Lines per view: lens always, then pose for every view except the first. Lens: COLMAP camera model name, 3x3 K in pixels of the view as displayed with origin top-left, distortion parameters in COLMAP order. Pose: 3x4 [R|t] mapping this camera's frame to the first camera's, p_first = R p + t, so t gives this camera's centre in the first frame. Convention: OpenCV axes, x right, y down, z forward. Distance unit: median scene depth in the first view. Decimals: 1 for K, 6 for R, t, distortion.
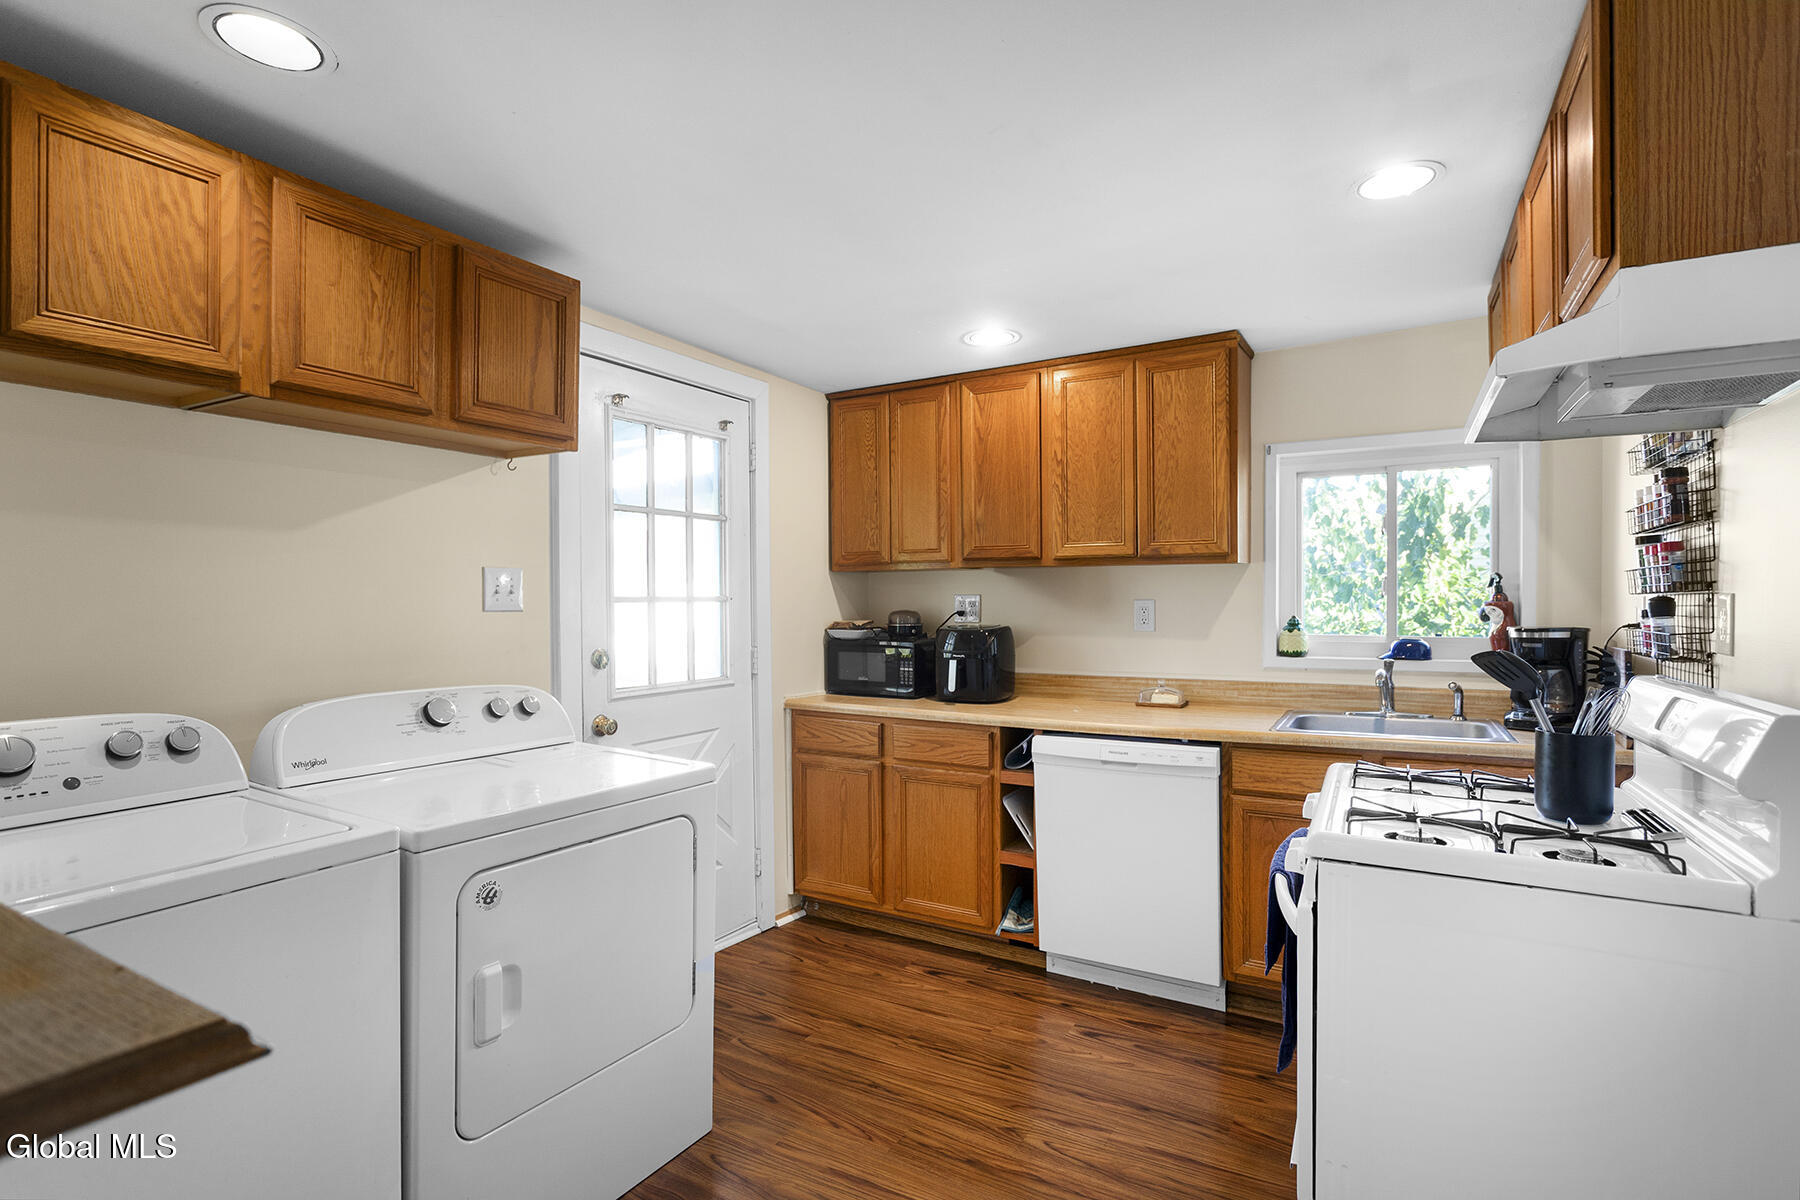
lens RADIAL K [[869.0, 0, 902.2], [0, 869.0, 619.4], [0, 0, 1]] dist [-0.001751, 0.000291]
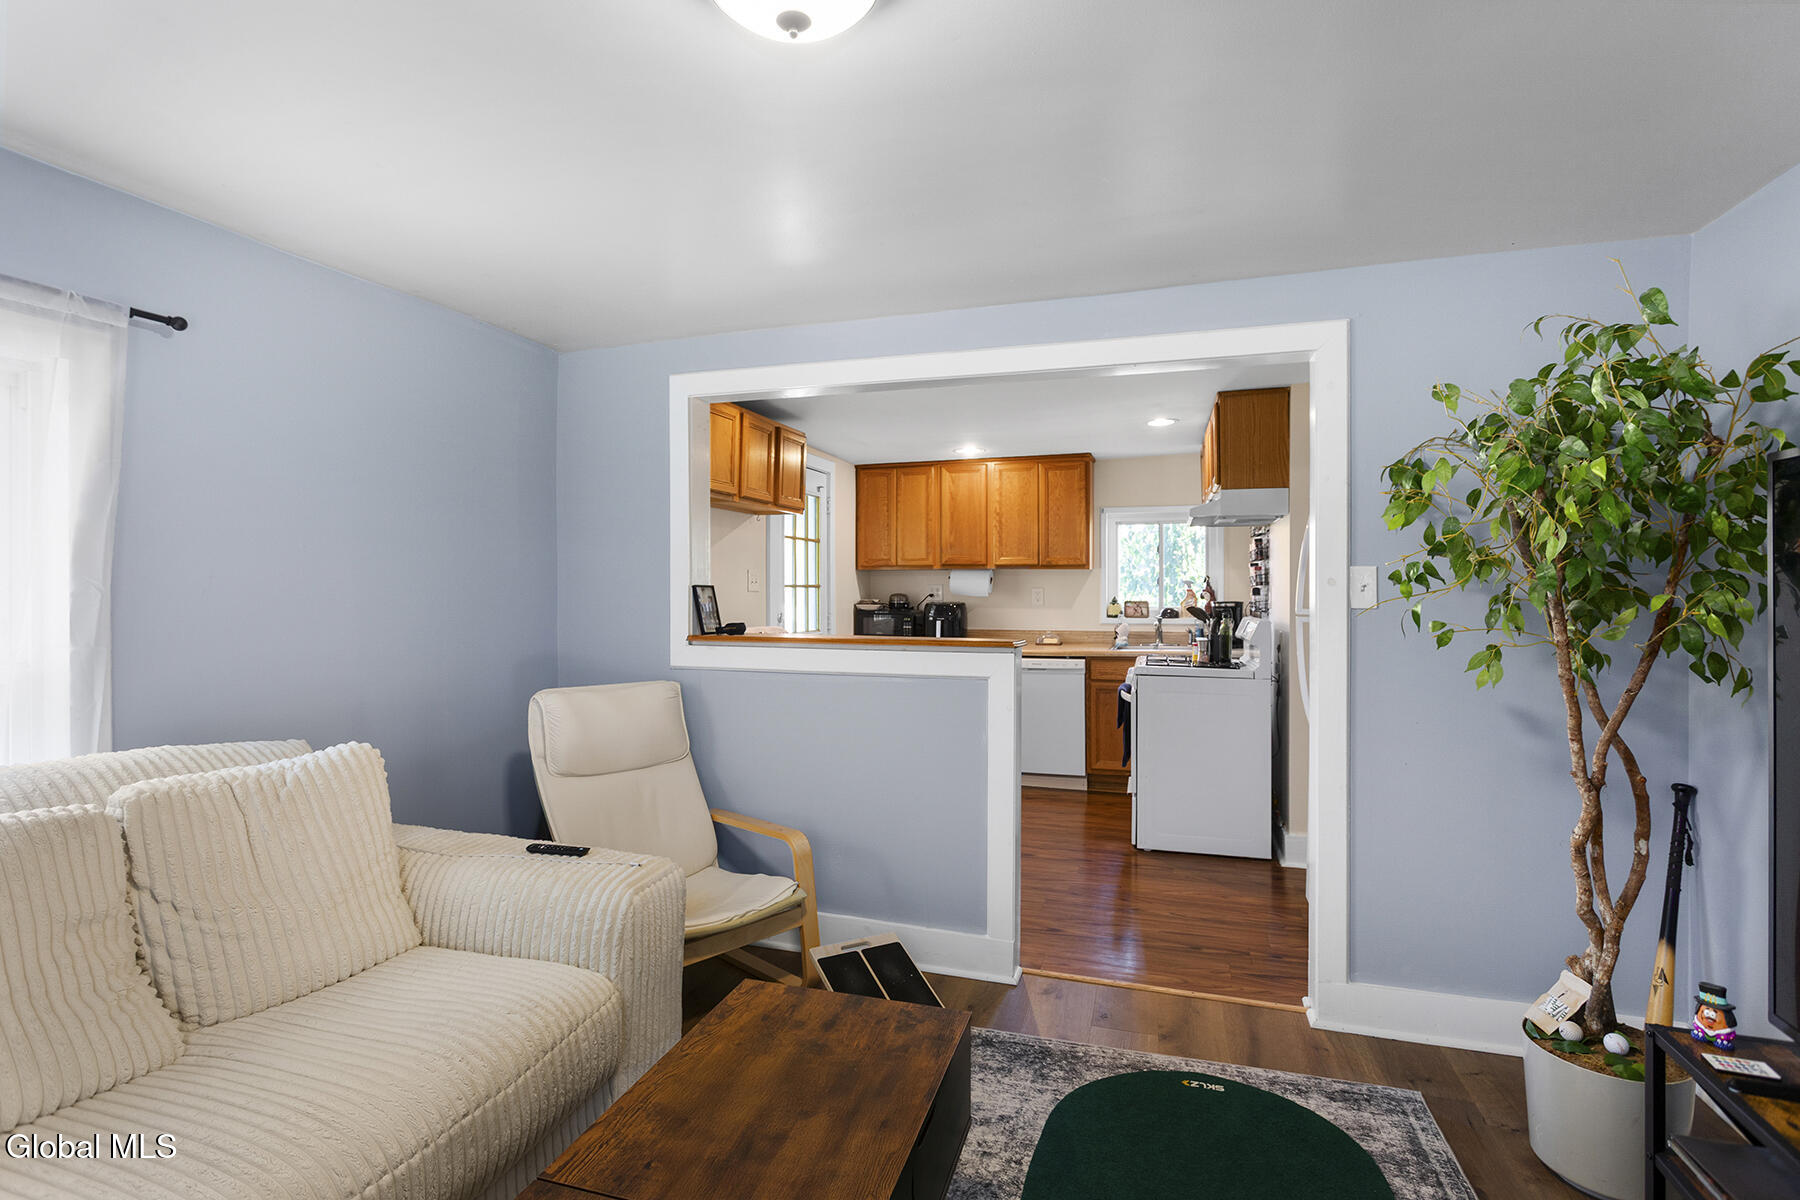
lens RADIAL K [[856.5, 0, 900.0], [0, 856.5, 600.0], [0, 0, 1]] dist [-0.000271, 0.000036]
pose [[0.977456, 0.002270, 0.211126, -0.426683], [-0.000190, 0.999951, -0.009872, 0.022575], [-0.211138, 0.009610, 0.977409, -0.774566]]
